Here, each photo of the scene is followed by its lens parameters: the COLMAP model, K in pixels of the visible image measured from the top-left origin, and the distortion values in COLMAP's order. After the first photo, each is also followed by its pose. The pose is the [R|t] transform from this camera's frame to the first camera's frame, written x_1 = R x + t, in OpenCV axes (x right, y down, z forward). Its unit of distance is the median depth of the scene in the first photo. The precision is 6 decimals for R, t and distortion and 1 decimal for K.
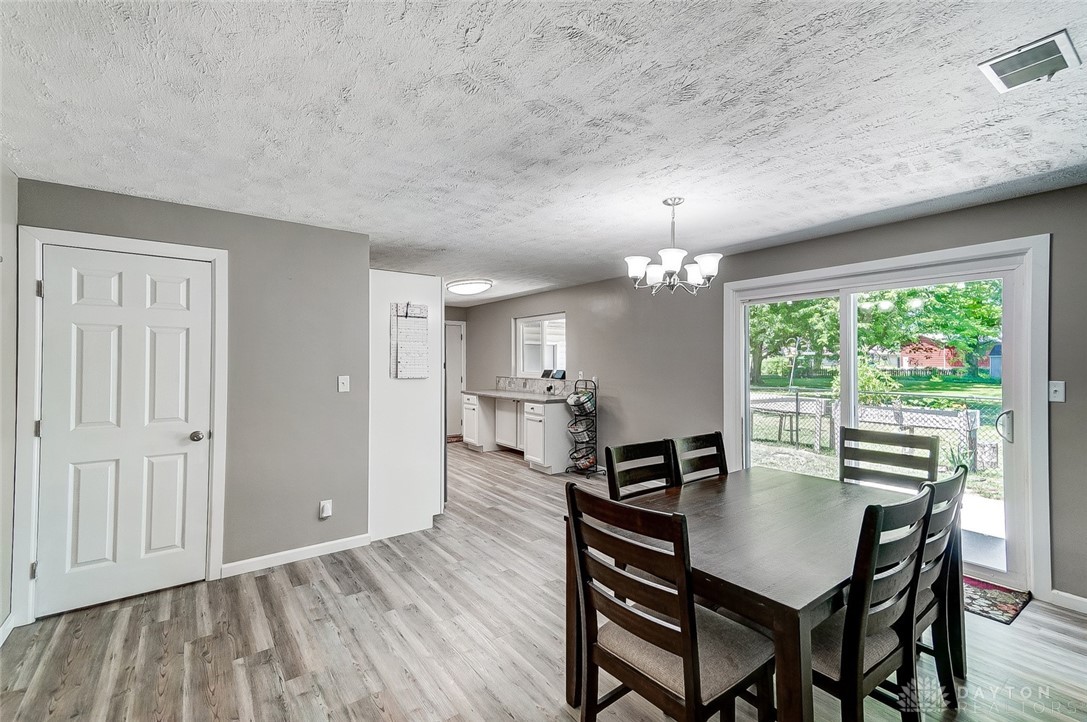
lens RADIAL K [[472.0, 0, 543.0], [0, 472.0, 356.7], [0, 0, 1]] dist [0.033261, 0.000168]
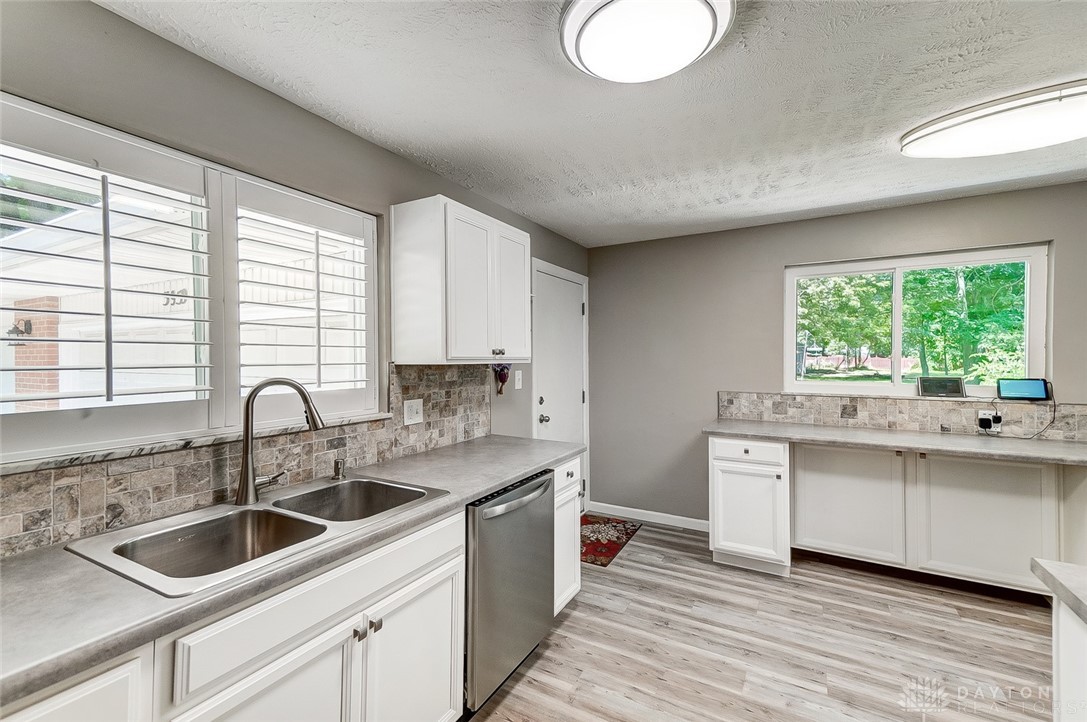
lens RADIAL K [[472.0, 0, 539.8], [0, 472.0, 361.6], [0, 0, 1]] dist [0.033261, 0.000168]
pose [[0.914929, -0.003018, 0.403602, -0.916634], [-0.003060, 0.999891, 0.014414, 0.012185], [-0.403602, -0.014423, 0.914821, 1.295658]]
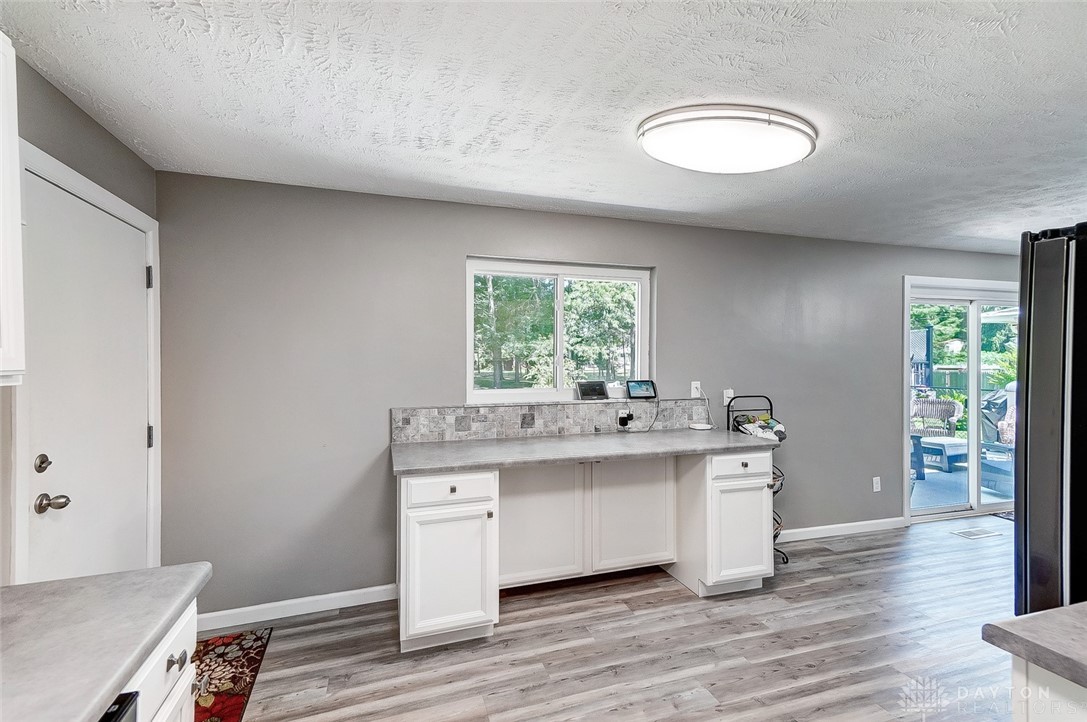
lens RADIAL K [[472.0, 0, 535.3], [0, 472.0, 359.3], [0, 0, 1]] dist [0.033261, 0.000168]
pose [[0.315984, 0.001224, 0.948764, -0.812075], [-0.005183, 0.999986, 0.000436, 0.008625], [-0.948750, -0.005056, 0.315986, 1.591210]]
